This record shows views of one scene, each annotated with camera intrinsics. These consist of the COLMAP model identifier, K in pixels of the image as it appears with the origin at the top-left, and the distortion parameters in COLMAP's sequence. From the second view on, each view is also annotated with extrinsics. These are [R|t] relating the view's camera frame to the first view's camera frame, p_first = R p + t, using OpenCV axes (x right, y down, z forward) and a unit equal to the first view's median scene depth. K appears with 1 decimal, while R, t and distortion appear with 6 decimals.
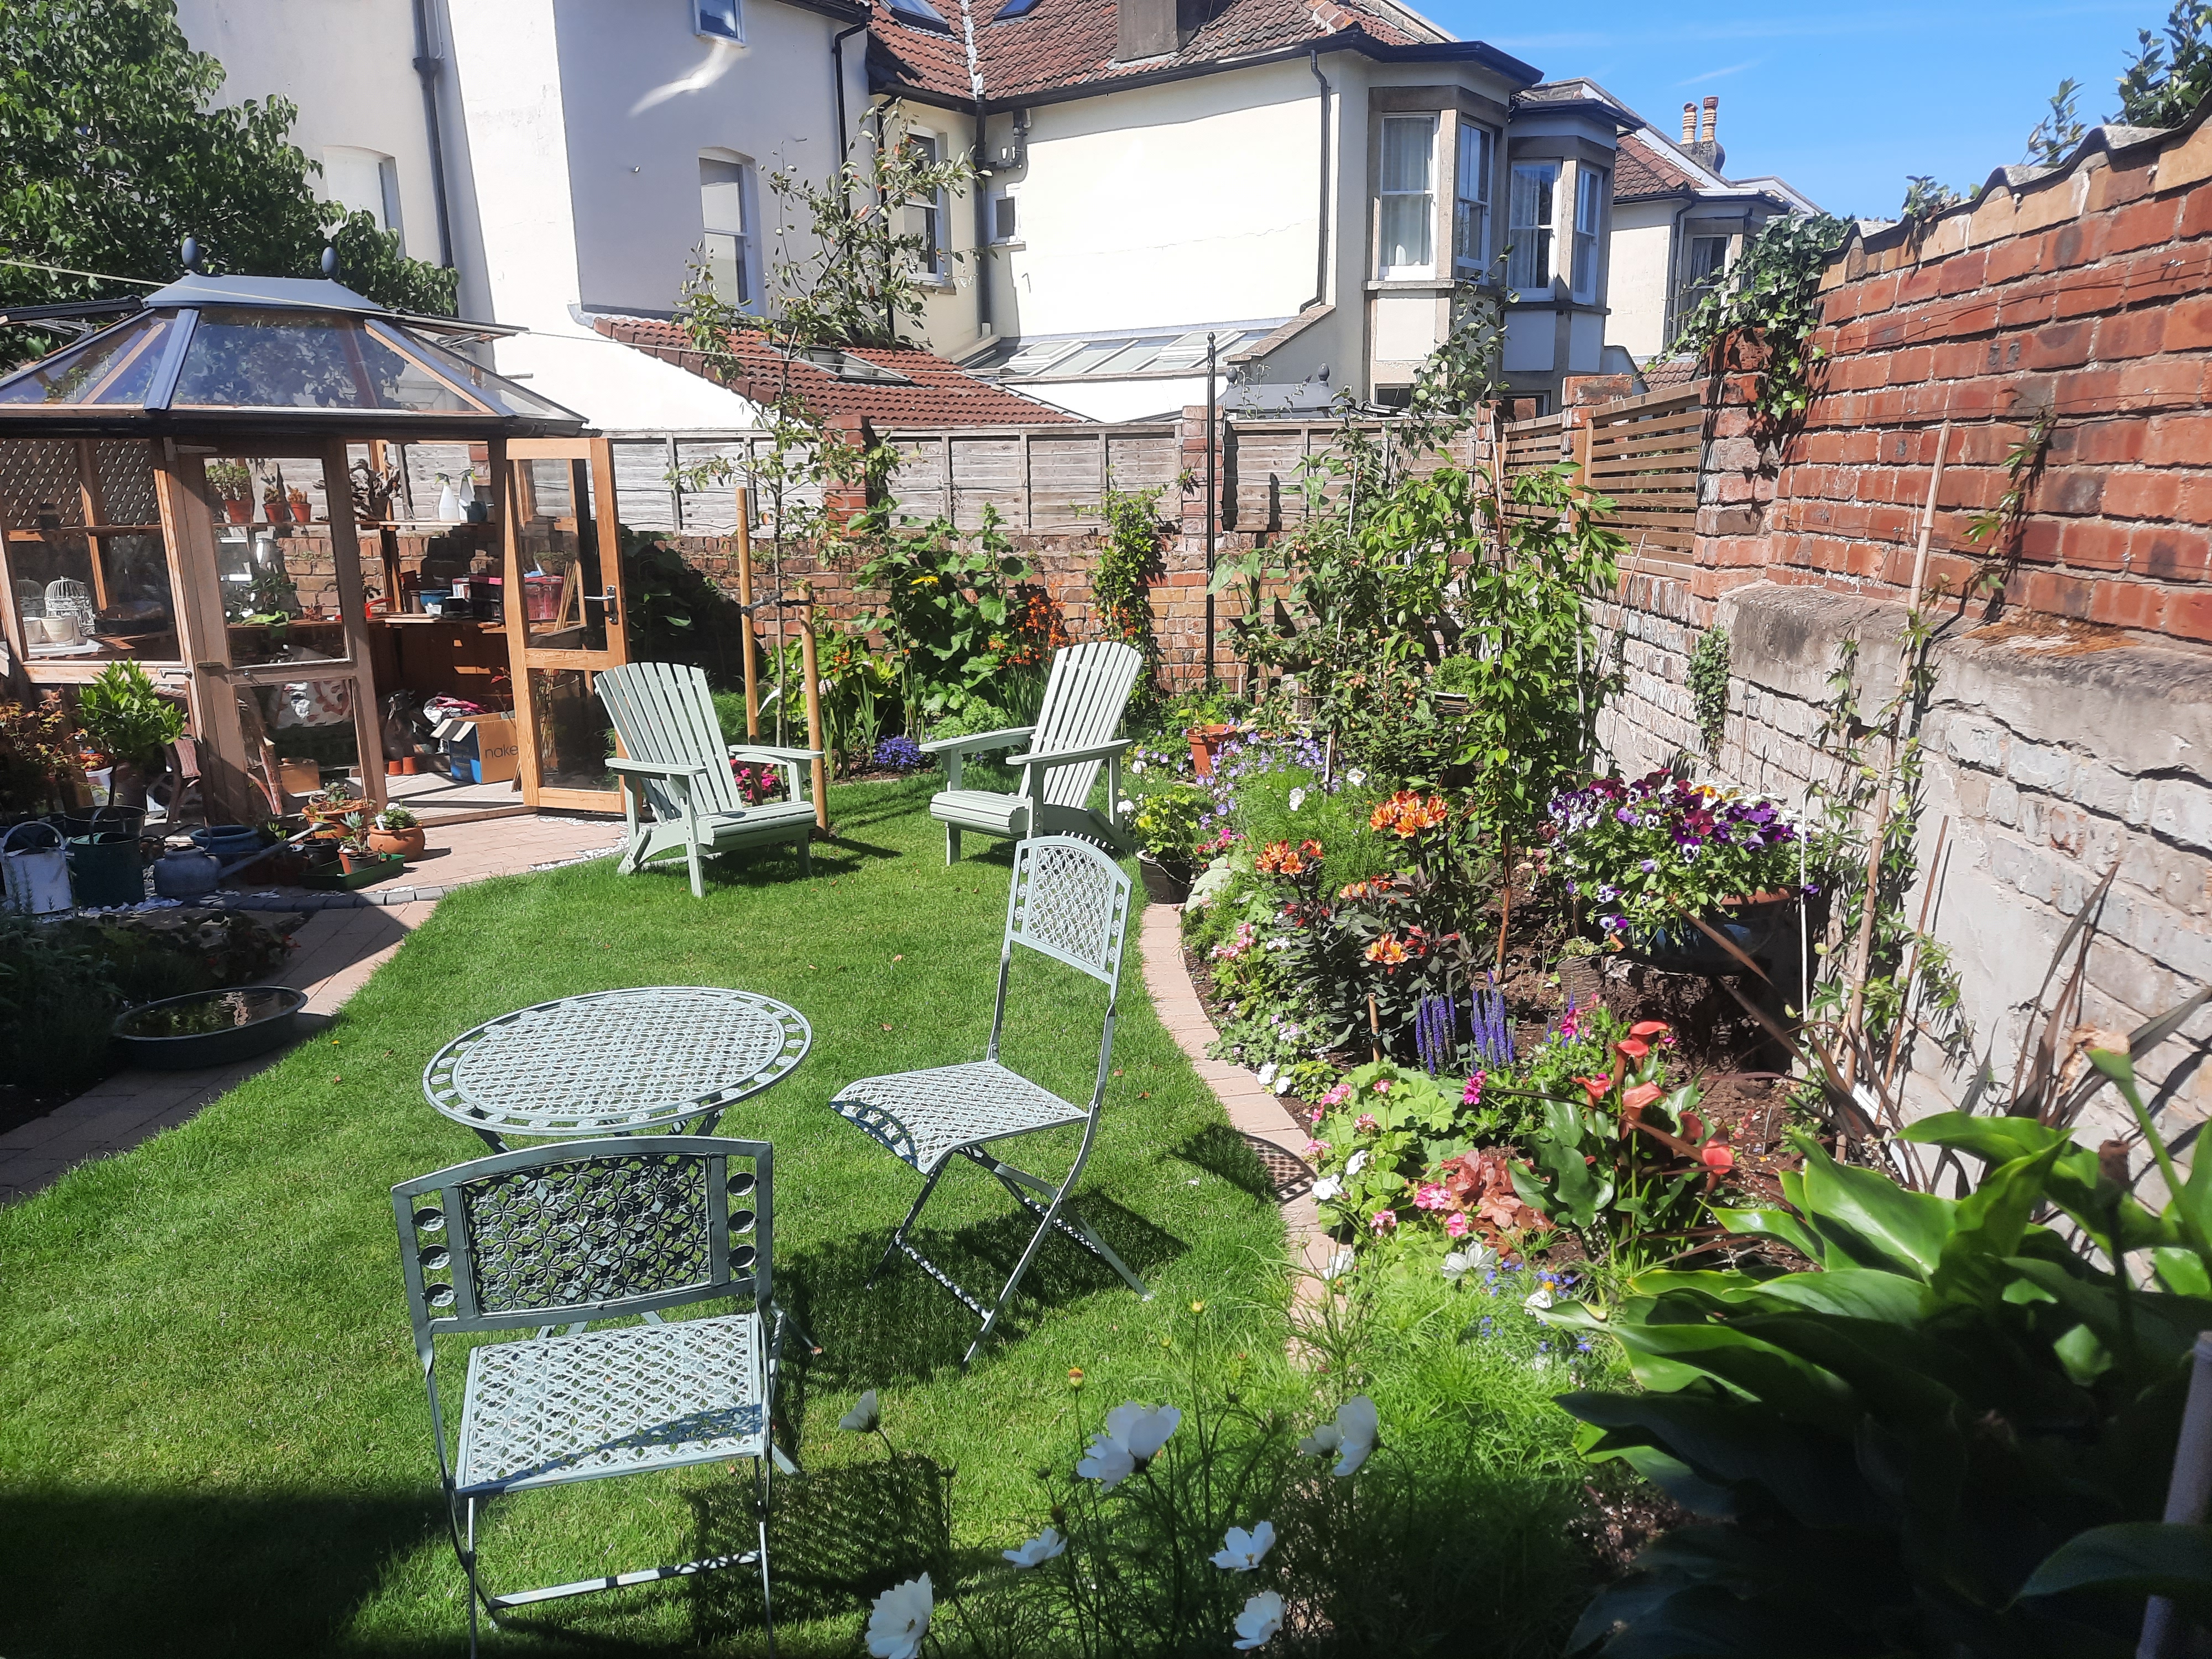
lens RADIAL K [[1627.8, 0, 1109.9], [0, 1627.8, 847.6], [0, 0, 1]] dist [0.047542, -0.034877]
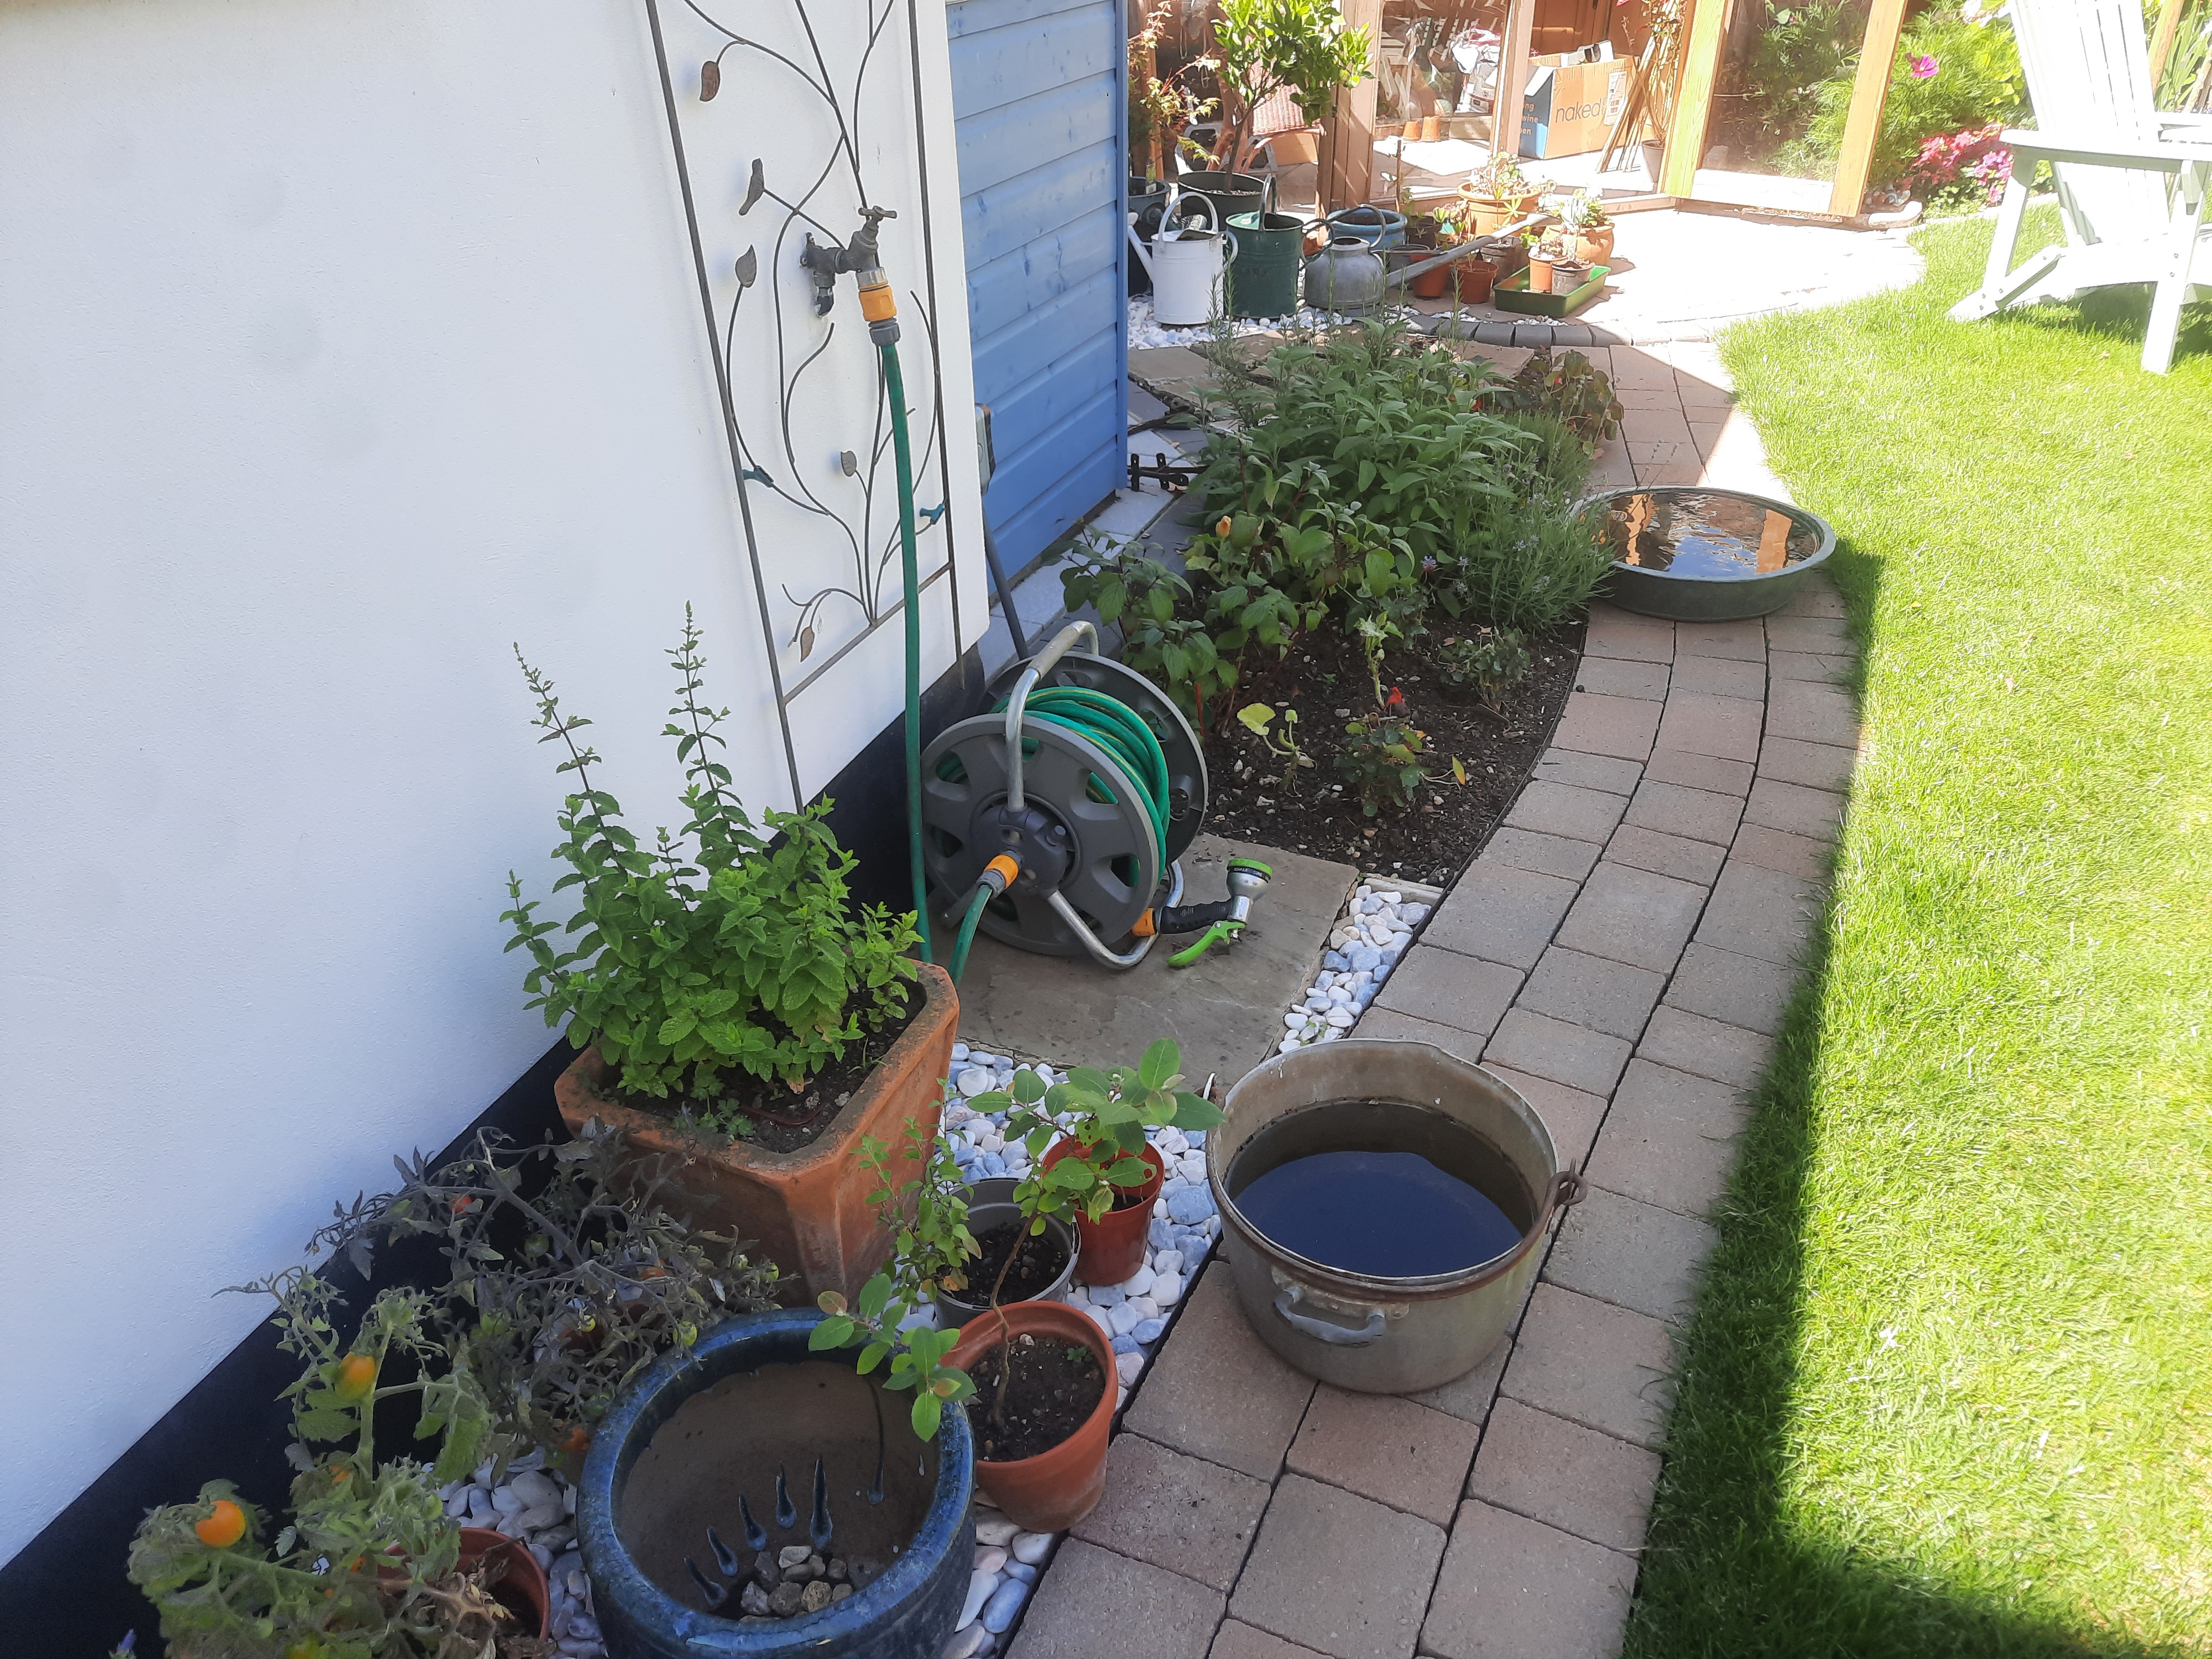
lens RADIAL K [[1627.8, 0, 1092.9], [0, 1627.8, 844.1], [0, 0, 1]] dist [0.047542, -0.034877]
pose [[0.946556, 0.166684, -0.276132, -0.162560], [-0.060430, 0.932604, 0.355805, -0.000826], [0.316829, -0.320103, 0.892835, 0.082434]]
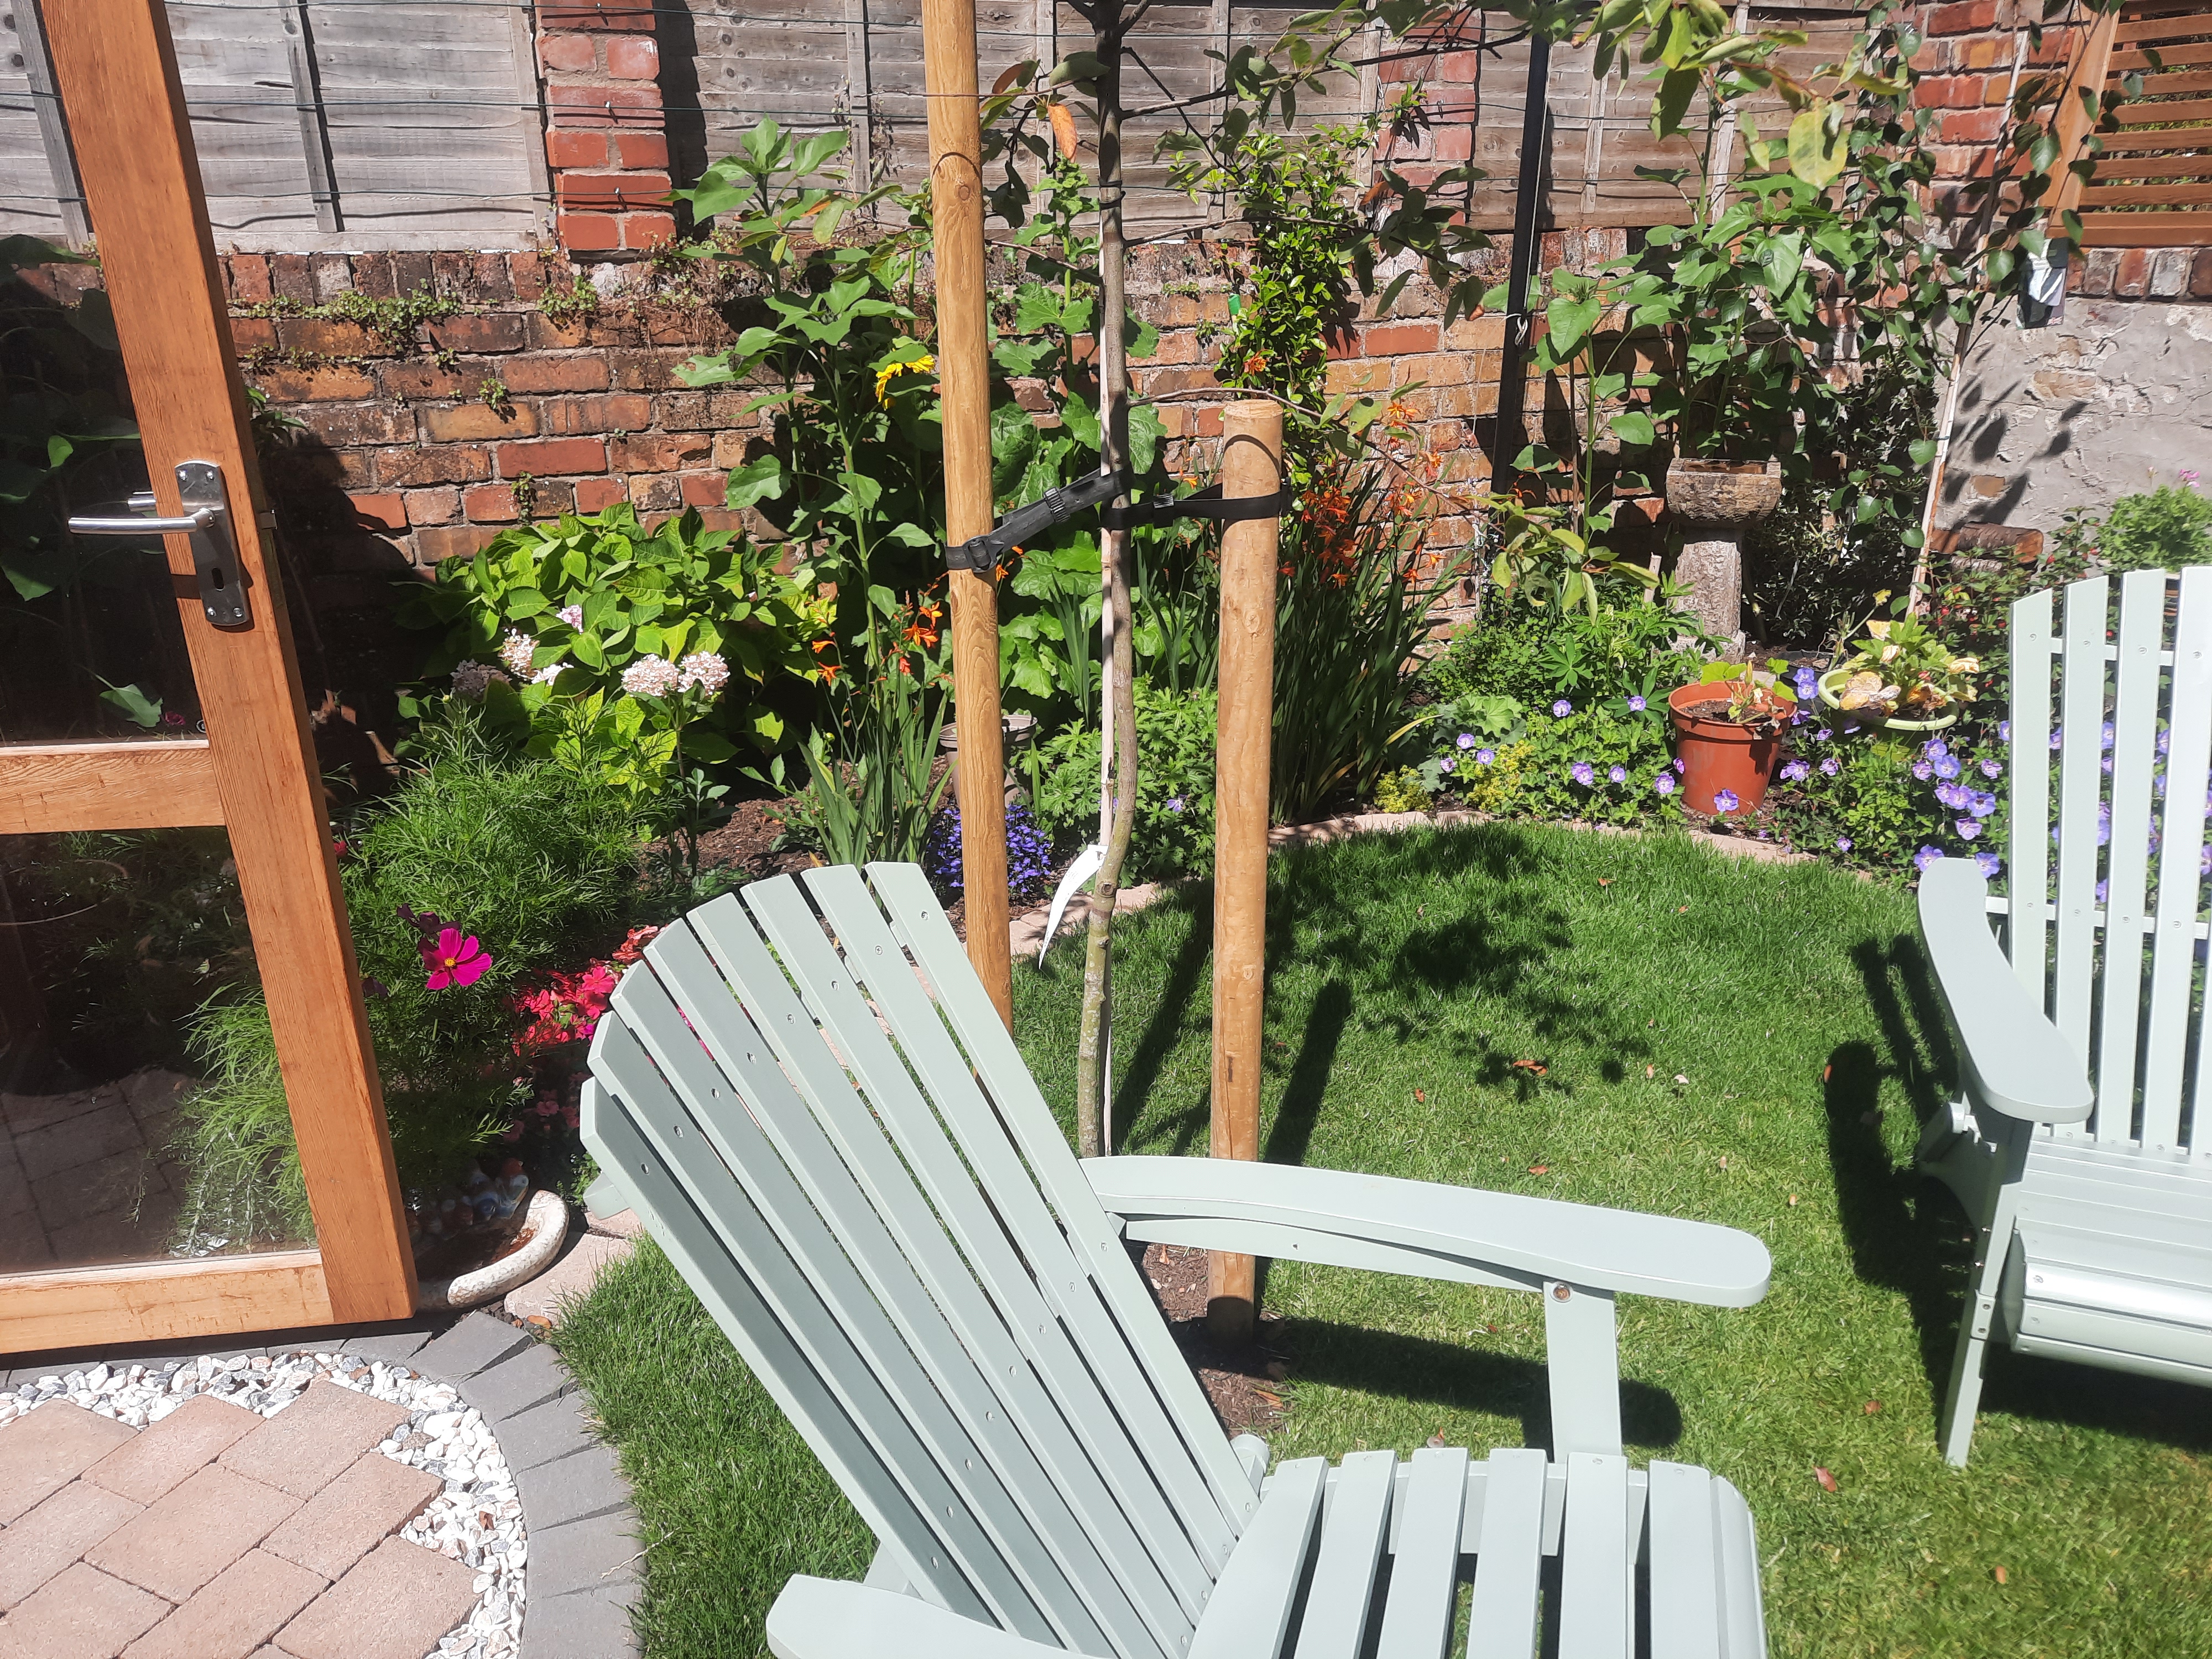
lens RADIAL K [[1627.8, 0, 1123.6], [0, 1627.8, 833.4], [0, 0, 1]] dist [0.047542, -0.034877]
pose [[0.900372, -0.152466, 0.407534, -0.127508], [0.093851, 0.982602, 0.160264, -0.059188], [-0.424879, -0.106050, 0.899017, 0.327142]]
